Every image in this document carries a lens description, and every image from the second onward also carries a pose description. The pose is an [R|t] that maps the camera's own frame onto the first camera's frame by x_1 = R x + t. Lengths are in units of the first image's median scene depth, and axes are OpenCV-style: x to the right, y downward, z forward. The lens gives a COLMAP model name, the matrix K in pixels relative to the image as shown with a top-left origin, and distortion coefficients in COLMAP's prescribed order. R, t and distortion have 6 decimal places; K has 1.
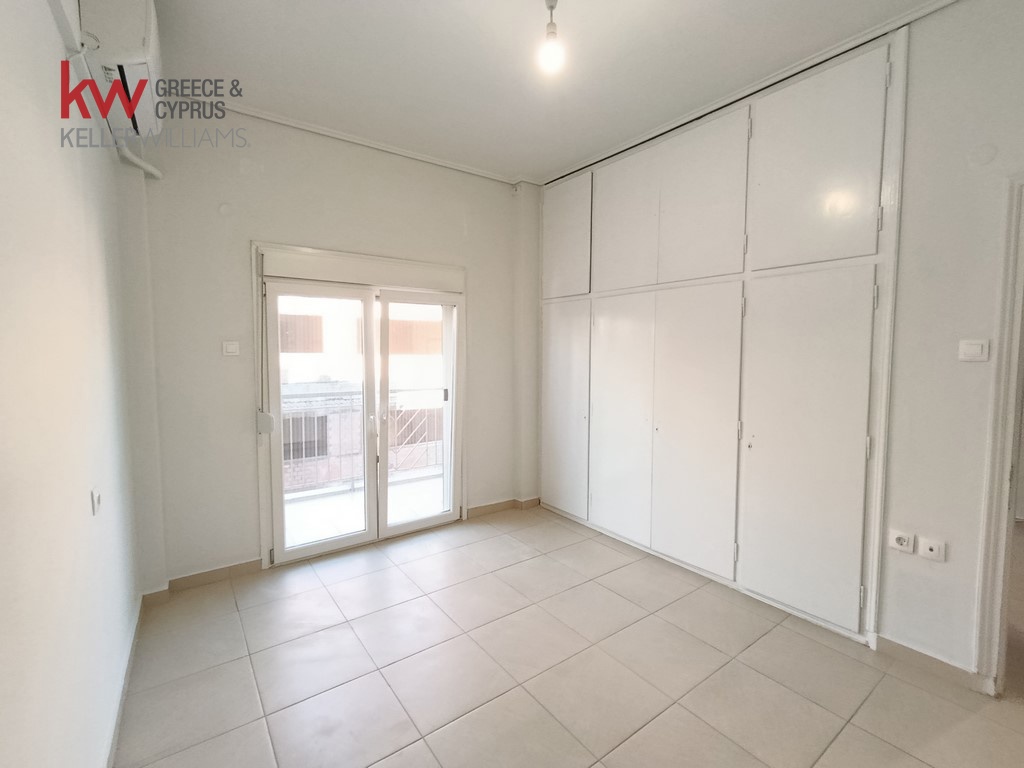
lens RADIAL K [[467.2, 0, 522.8], [0, 467.2, 381.3], [0, 0, 1]] dist [0.000444, 0.000007]
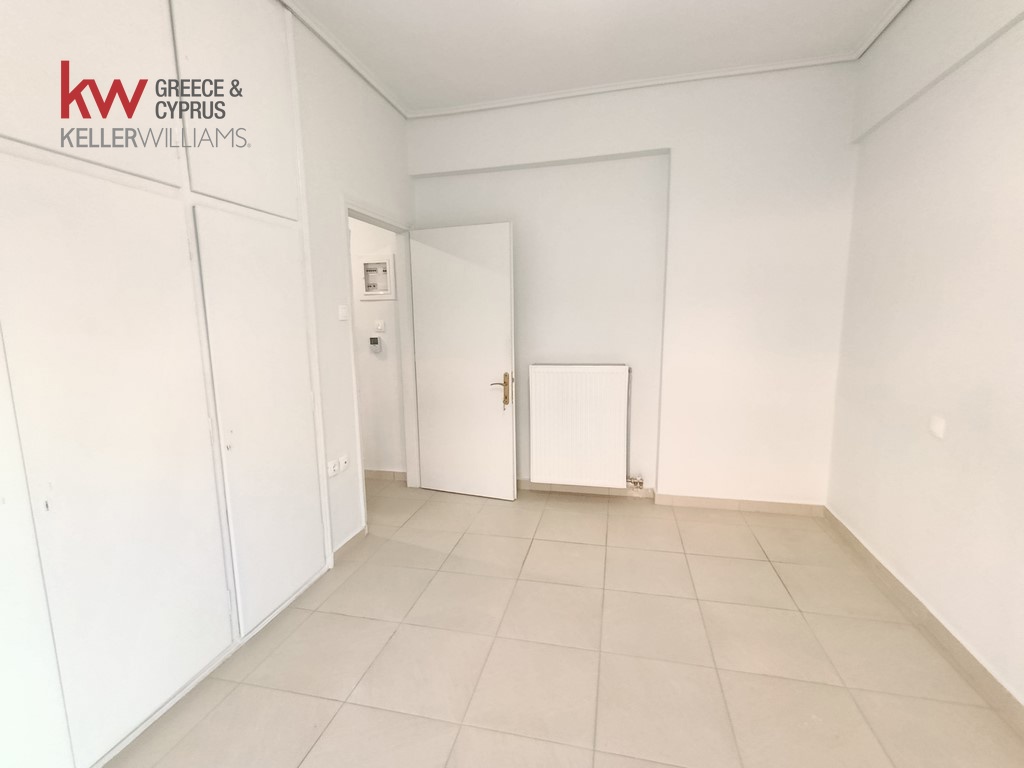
lens RADIAL K [[459.5, 0, 511.9], [0, 459.5, 381.9], [0, 0, 1]] dist [0.003451, 0.000177]
pose [[-0.636034, -0.104943, 0.764492, -0.387848], [0.058018, 0.981402, 0.182987, -0.075388], [-0.769477, 0.160740, -0.618116, 1.322348]]
